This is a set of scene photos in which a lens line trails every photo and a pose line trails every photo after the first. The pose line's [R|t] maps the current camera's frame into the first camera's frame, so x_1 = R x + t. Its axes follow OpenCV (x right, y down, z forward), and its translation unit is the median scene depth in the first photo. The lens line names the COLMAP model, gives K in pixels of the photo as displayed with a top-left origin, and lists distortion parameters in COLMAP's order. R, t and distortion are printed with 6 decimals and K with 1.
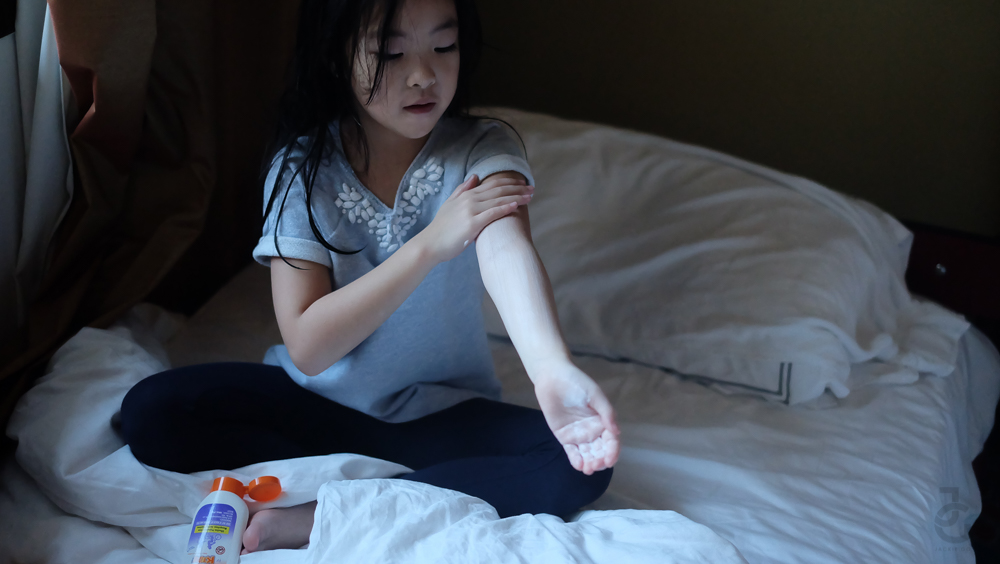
lens RADIAL K [[1556.5, 0, 495.4], [0, 1556.5, 282.0], [0, 0, 1]] dist [-0.018920, 0.000000]
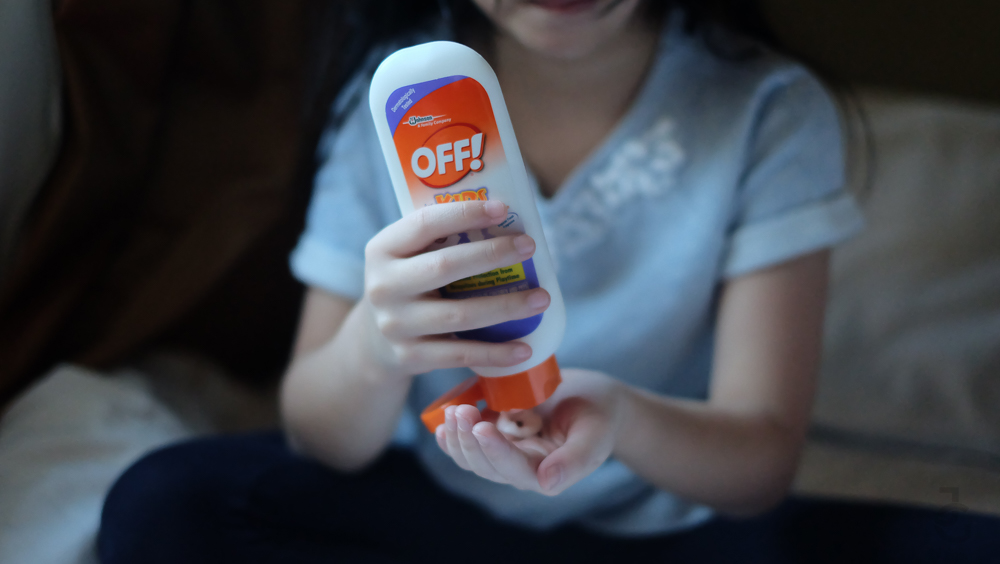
lens RADIAL K [[1556.5, 0, 498.1], [0, 1556.5, 278.9], [0, 0, 1]] dist [-0.018920, 0.000000]
pose [[0.998955, 0.013878, -0.043549, -0.093330], [-0.018861, 0.993049, -0.116178, 0.057138], [0.041634, 0.116878, 0.992273, 0.475558]]
